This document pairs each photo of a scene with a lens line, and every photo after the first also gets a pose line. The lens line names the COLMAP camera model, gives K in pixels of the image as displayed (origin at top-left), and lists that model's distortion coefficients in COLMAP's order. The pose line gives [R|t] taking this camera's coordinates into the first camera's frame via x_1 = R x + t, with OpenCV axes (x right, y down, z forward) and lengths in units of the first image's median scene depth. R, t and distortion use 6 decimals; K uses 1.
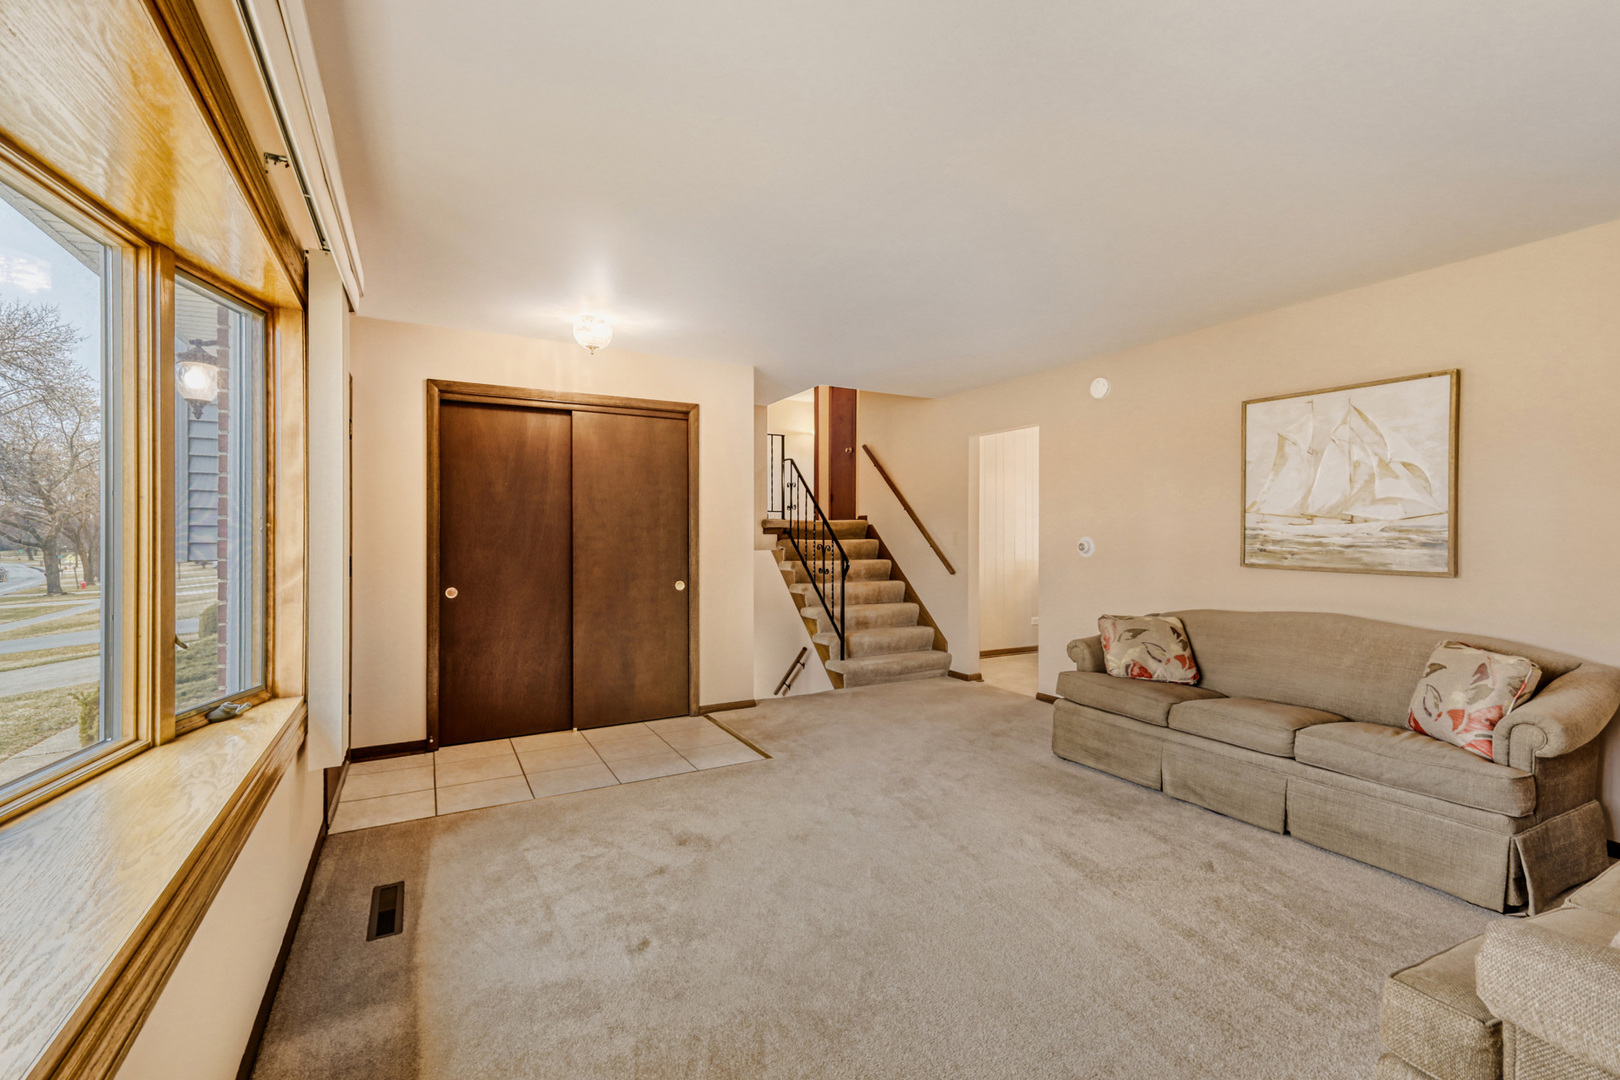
lens RADIAL K [[716.2, 0, 804.8], [0, 716.2, 533.6], [0, 0, 1]] dist [0.004514, -0.000109]
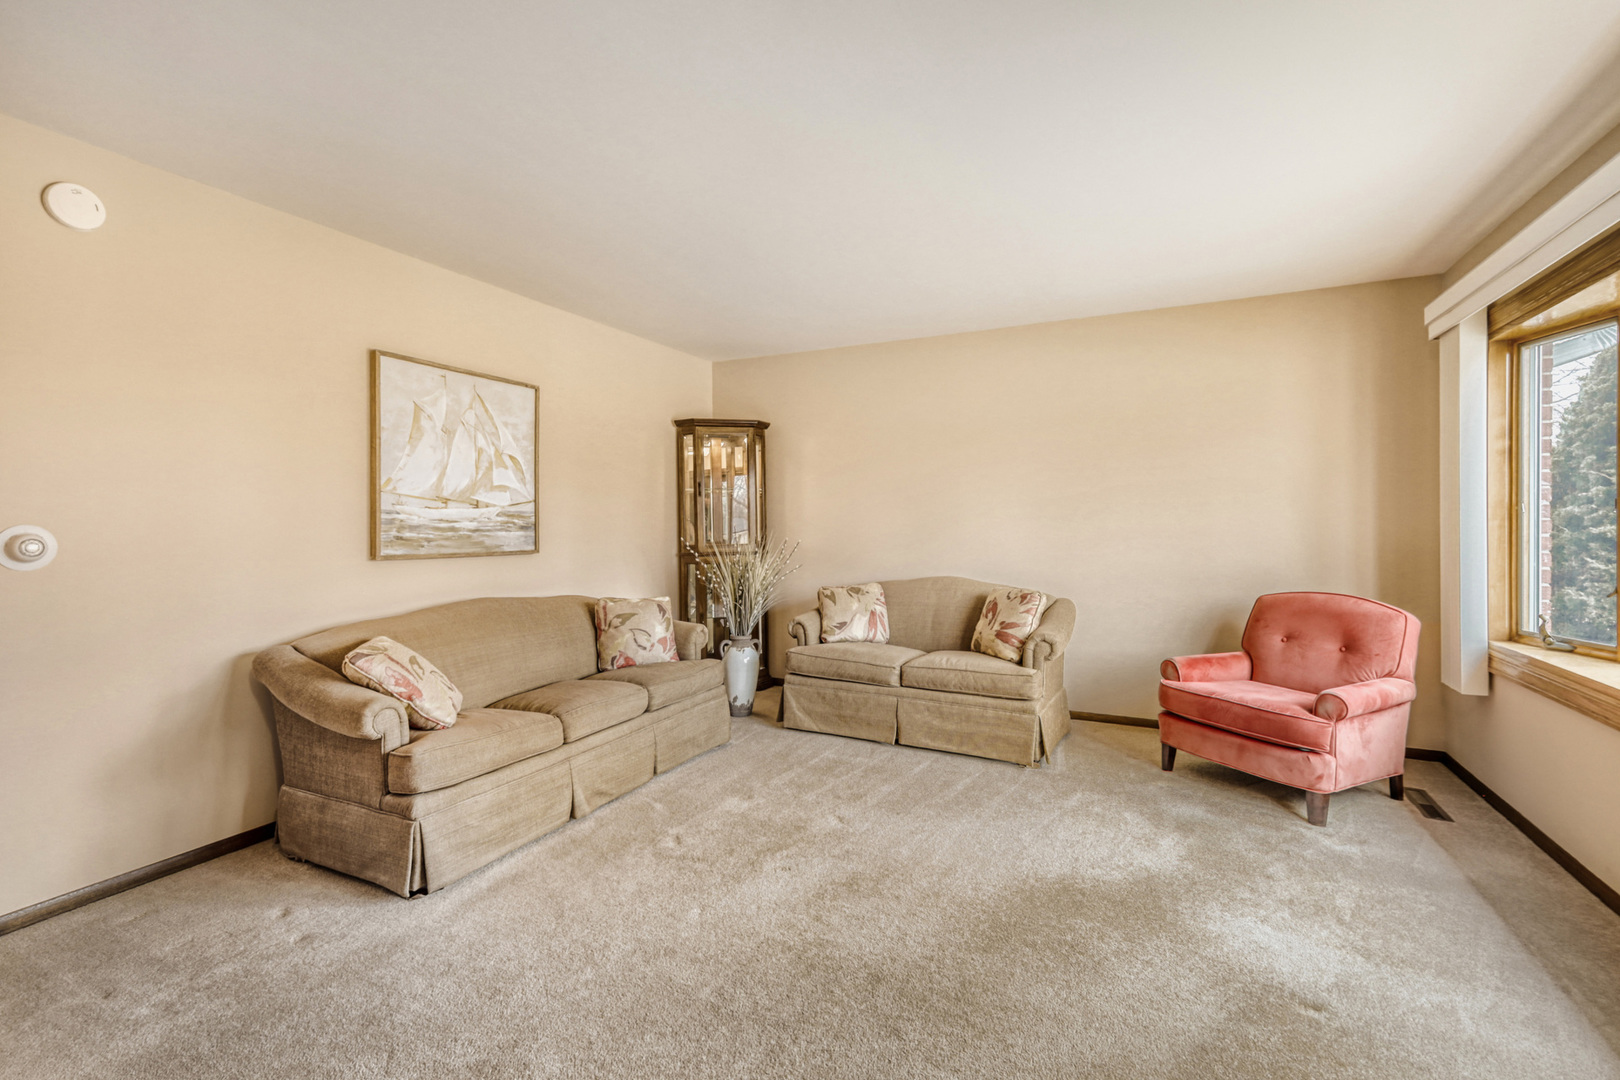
lens RADIAL K [[716.2, 0, 803.1], [0, 716.2, 530.0], [0, 0, 1]] dist [0.004514, -0.000109]
pose [[-0.574248, -0.001679, 0.818680, -0.330910], [0.012354, 0.999866, 0.010715, 0.011498], [-0.818588, 0.016267, -0.574151, 1.181852]]
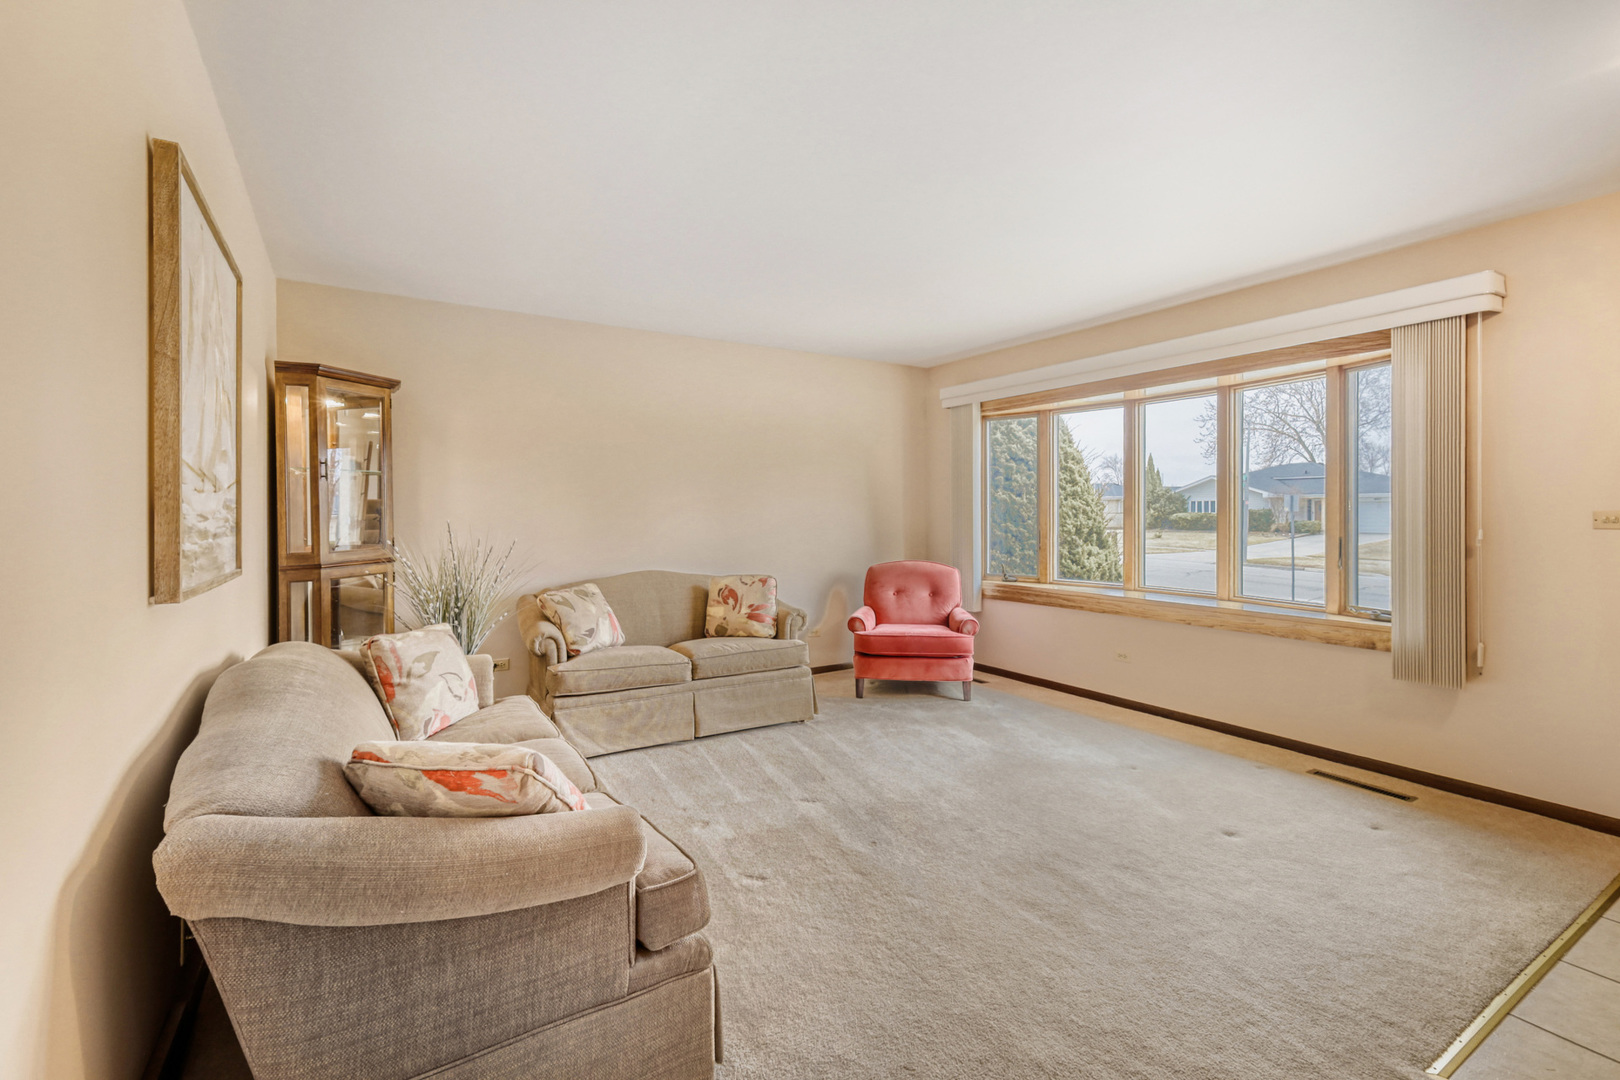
lens RADIAL K [[716.2, 0, 800.3], [0, 716.2, 511.1], [0, 0, 1]] dist [0.004514, -0.000109]
pose [[-0.998122, 0.011462, -0.060171, 0.355184], [0.011149, 0.999923, 0.005537, 0.000776], [0.060230, 0.004856, -0.998173, 1.527863]]
